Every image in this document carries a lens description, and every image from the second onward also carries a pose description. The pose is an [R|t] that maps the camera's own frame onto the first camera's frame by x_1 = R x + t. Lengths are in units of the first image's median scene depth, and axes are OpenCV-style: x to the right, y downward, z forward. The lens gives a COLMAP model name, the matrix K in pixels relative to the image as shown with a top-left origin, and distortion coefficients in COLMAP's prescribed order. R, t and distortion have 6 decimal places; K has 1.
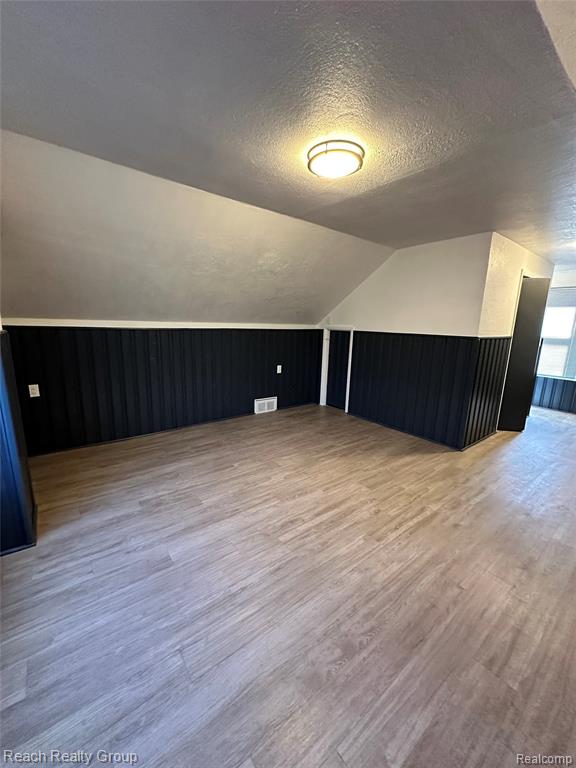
lens RADIAL K [[307.1, 0, 287.6], [0, 307.1, 385.1], [0, 0, 1]] dist [-0.005729, 0.000801]
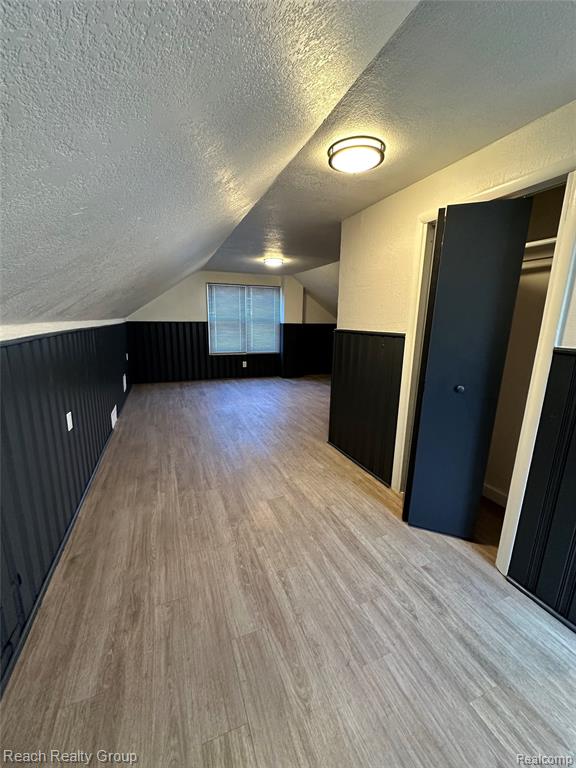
lens RADIAL K [[307.1, 0, 292.2], [0, 307.1, 385.7], [0, 0, 1]] dist [-0.005729, 0.000801]
pose [[-0.264083, 0.172669, -0.948918, 1.997998], [-0.222581, 0.946378, 0.234151, -0.227576], [0.938466, 0.273047, -0.211490, 1.372131]]
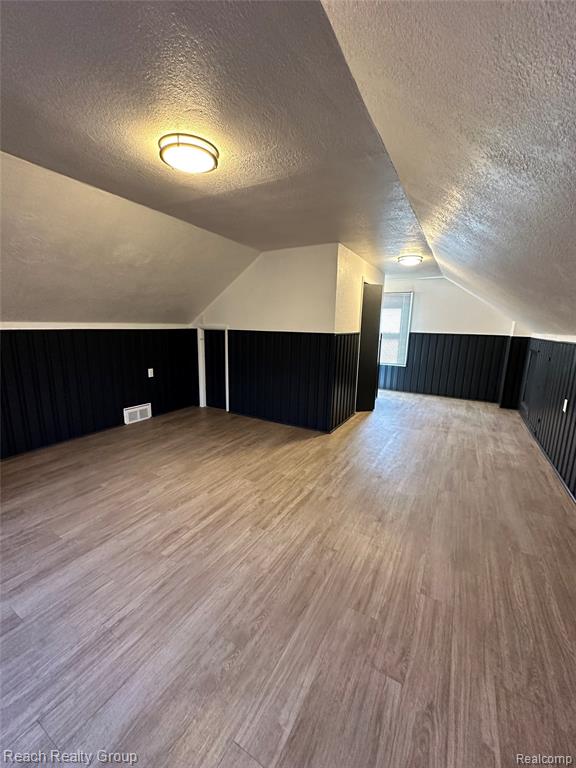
lens RADIAL K [[307.1, 0, 289.7], [0, 307.1, 385.0], [0, 0, 1]] dist [-0.005729, 0.000801]
pose [[0.923763, -0.081083, 0.374283, 0.018201], [0.080787, 0.996595, 0.016508, 0.005535], [-0.374347, 0.014987, 0.927168, -0.011027]]
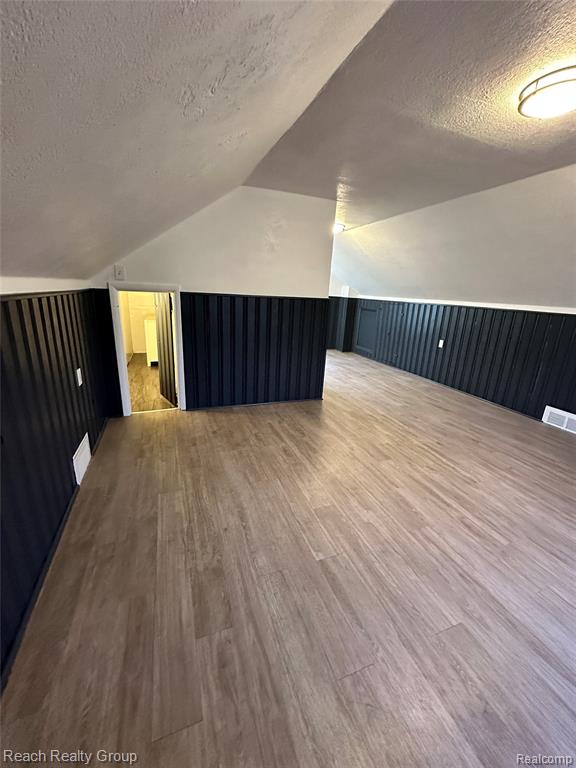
lens RADIAL K [[307.1, 0, 290.4], [0, 307.1, 384.8], [0, 0, 1]] dist [-0.005729, 0.000801]
pose [[0.285170, -0.294029, 0.912264, -0.668499], [0.151692, 0.953634, 0.259944, -0.205279], [-0.946397, 0.064255, 0.316550, 0.966666]]
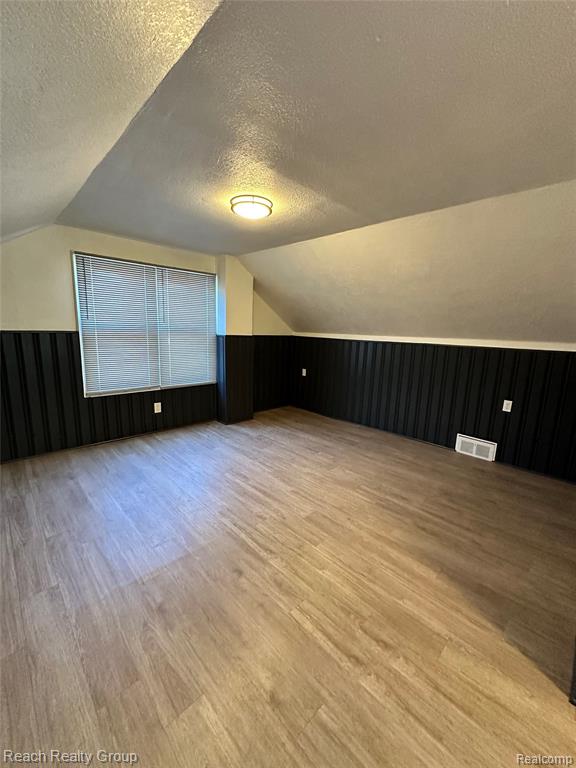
lens RADIAL K [[307.1, 0, 287.9], [0, 307.1, 385.3], [0, 0, 1]] dist [-0.005729, 0.000801]
pose [[0.114537, 0.154607, -0.981314, 1.053450], [-0.231197, 0.964840, 0.125027, -0.123716], [0.966142, 0.212556, 0.146254, 0.737921]]
